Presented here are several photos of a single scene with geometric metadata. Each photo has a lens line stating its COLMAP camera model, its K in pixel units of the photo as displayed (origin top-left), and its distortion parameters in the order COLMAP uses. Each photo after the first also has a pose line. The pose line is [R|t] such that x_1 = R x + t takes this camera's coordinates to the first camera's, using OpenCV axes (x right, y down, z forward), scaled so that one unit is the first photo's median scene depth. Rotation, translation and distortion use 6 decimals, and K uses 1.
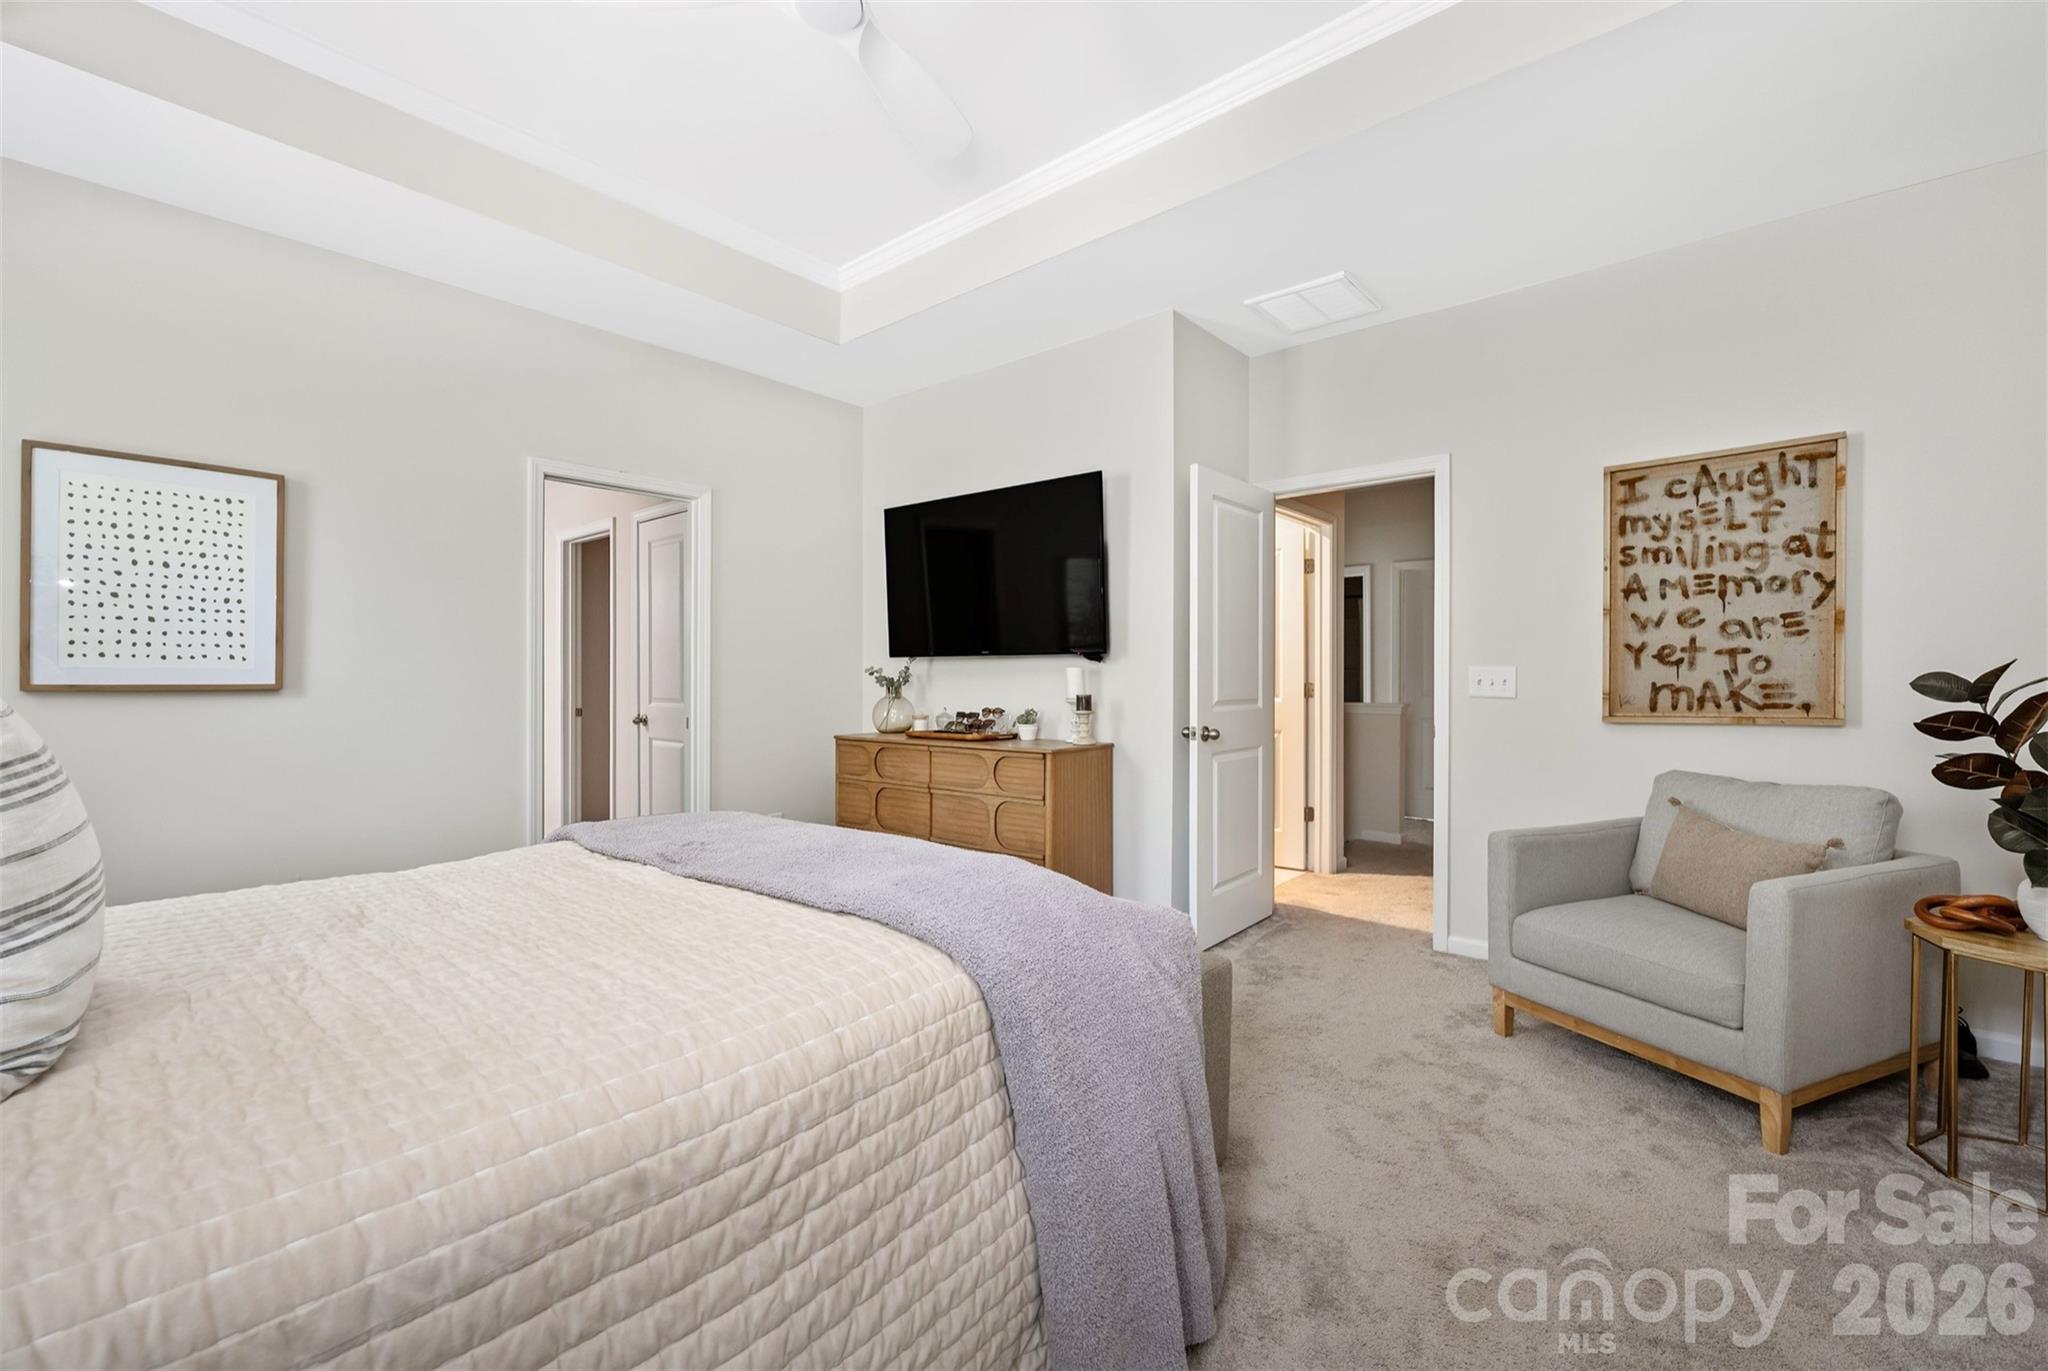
lens RADIAL K [[839.2, 0, 1021.2], [0, 839.2, 675.8], [0, 0, 1]] dist [-0.005190, -0.000361]
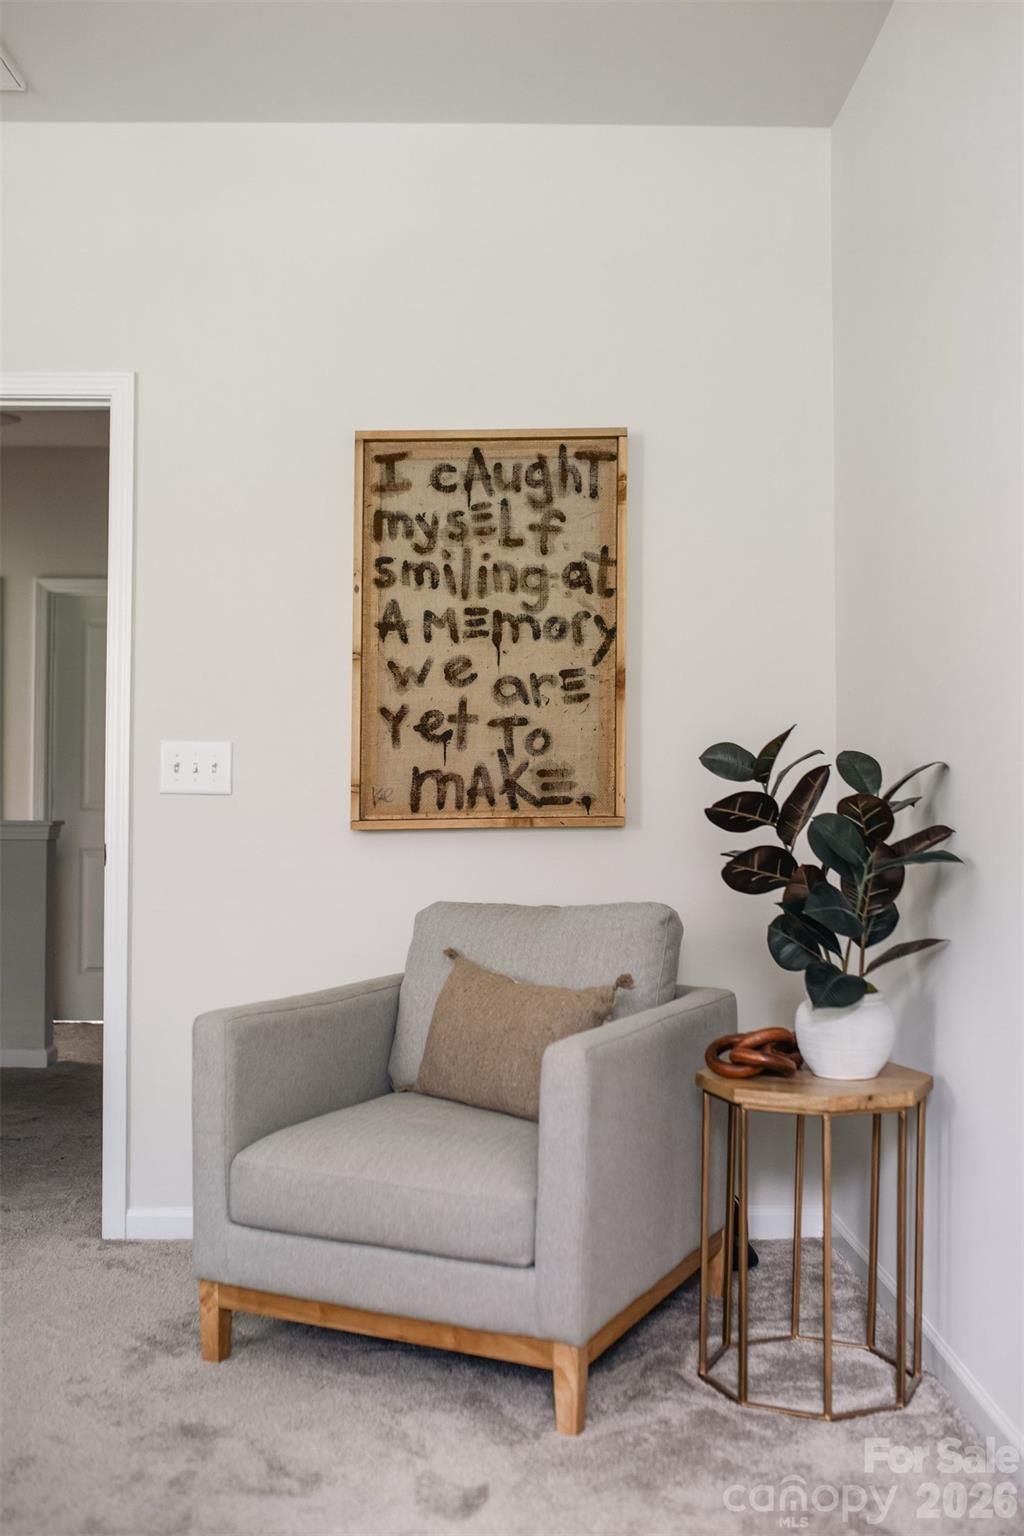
lens RADIAL K [[1510.1, 0, 512.0], [0, 1510.1, 768.0], [0, 0, 1]] dist [-0.047007, 0.016880]
pose [[0.748980, 0.010854, 0.662504, 0.029166], [-0.003120, 0.999913, -0.012854, 0.024963], [-0.662585, 0.007561, 0.748948, 0.066278]]
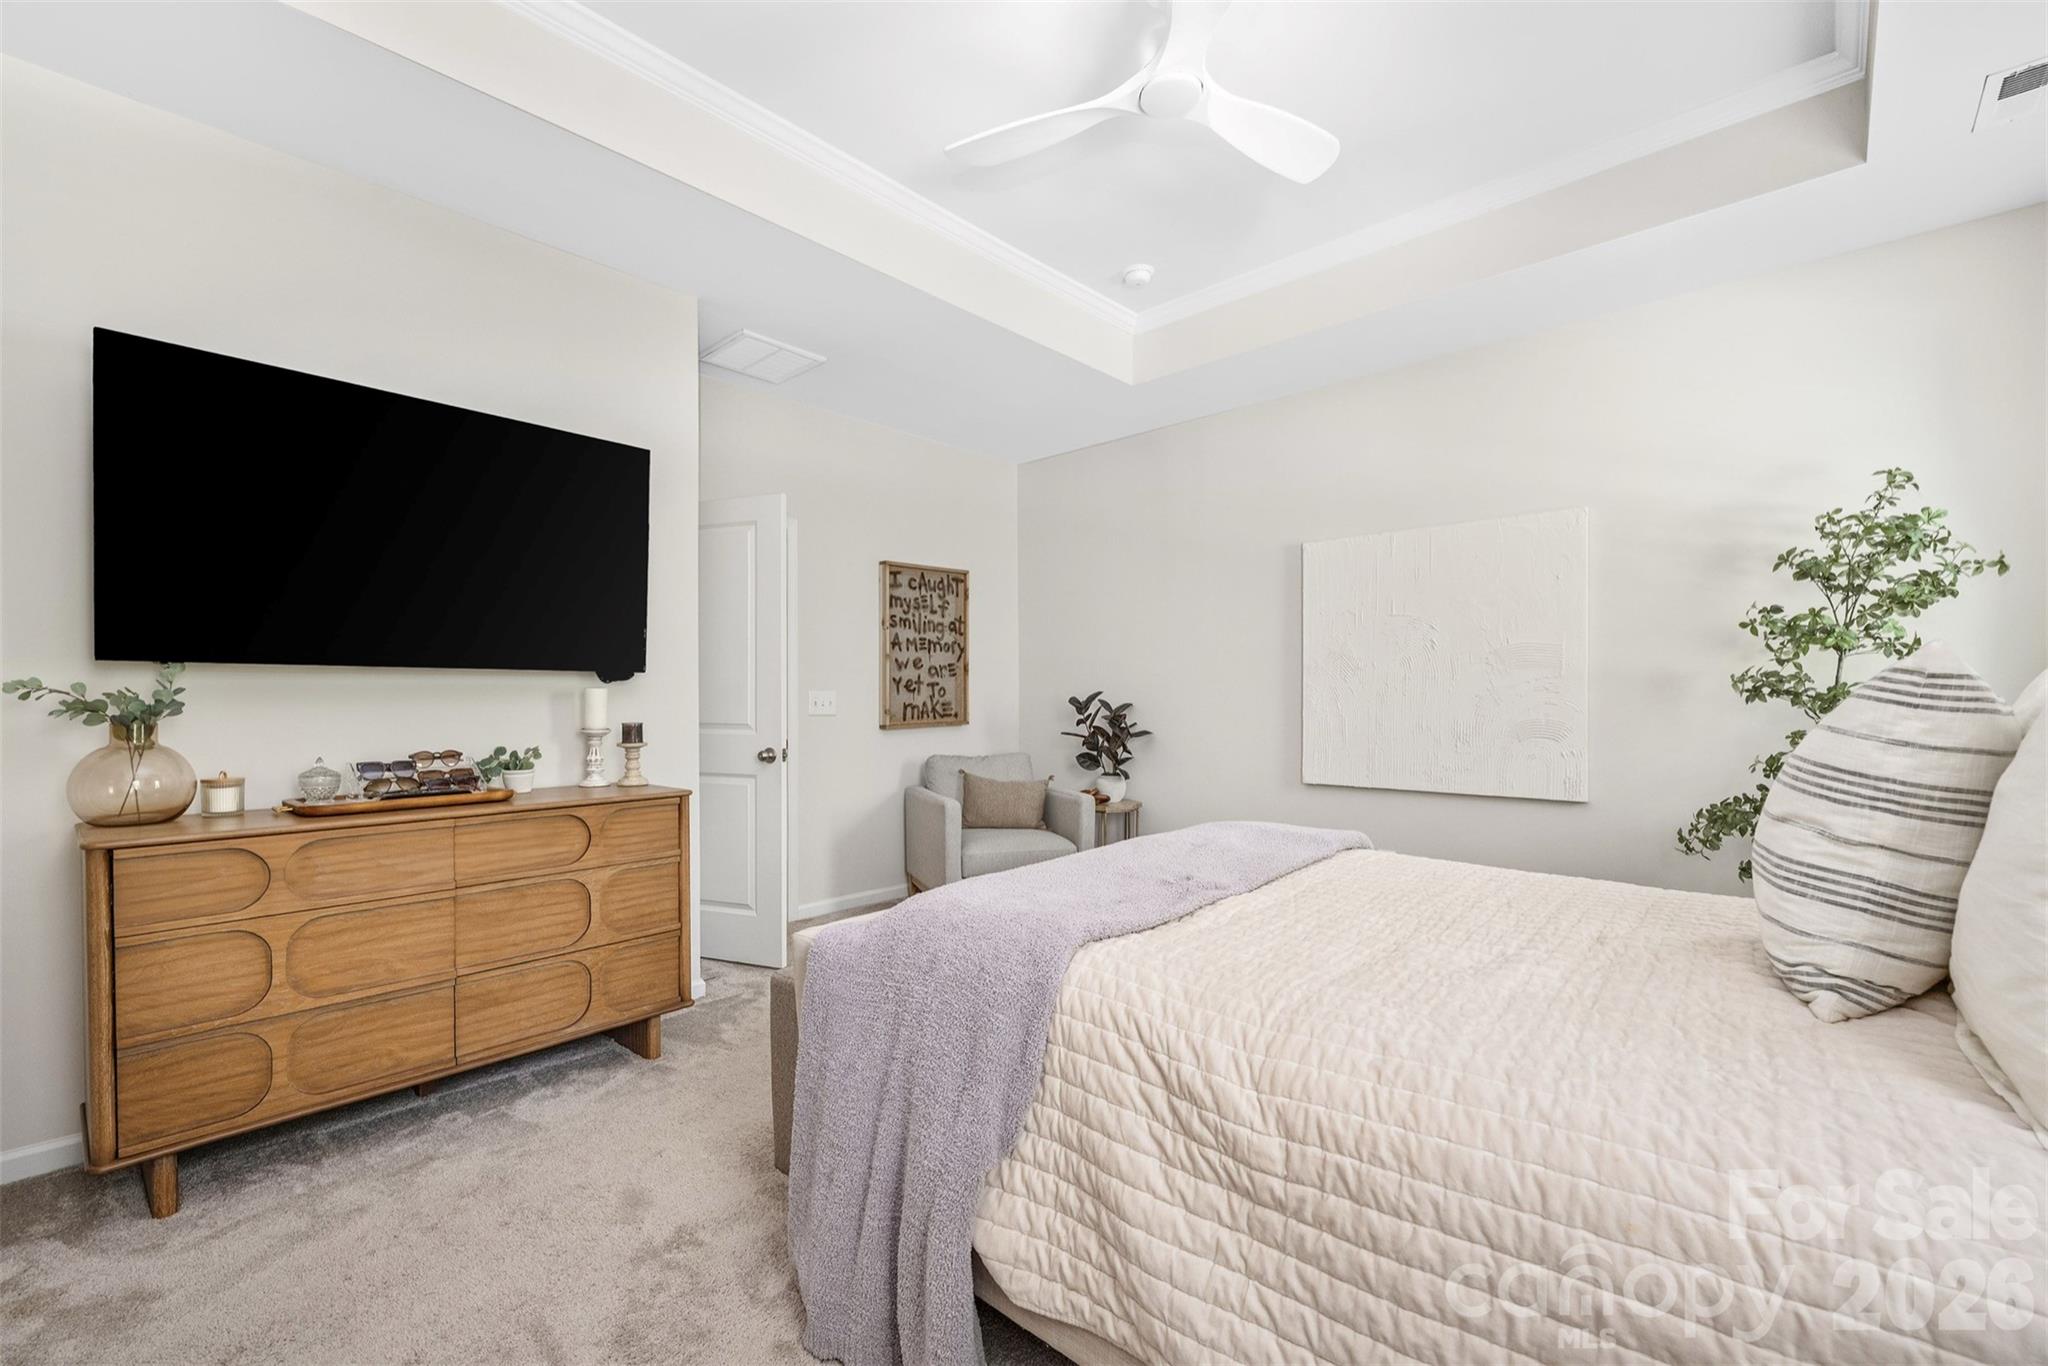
lens RADIAL K [[825.2, 0, 1017.4], [0, 825.2, 680.1], [0, 0, 1]] dist [-0.000587, -0.000123]
pose [[0.072655, 0.021877, 0.997117, -0.844552], [0.000597, 0.999758, -0.021978, -0.000425], [-0.997357, 0.002192, 0.072625, 0.717488]]
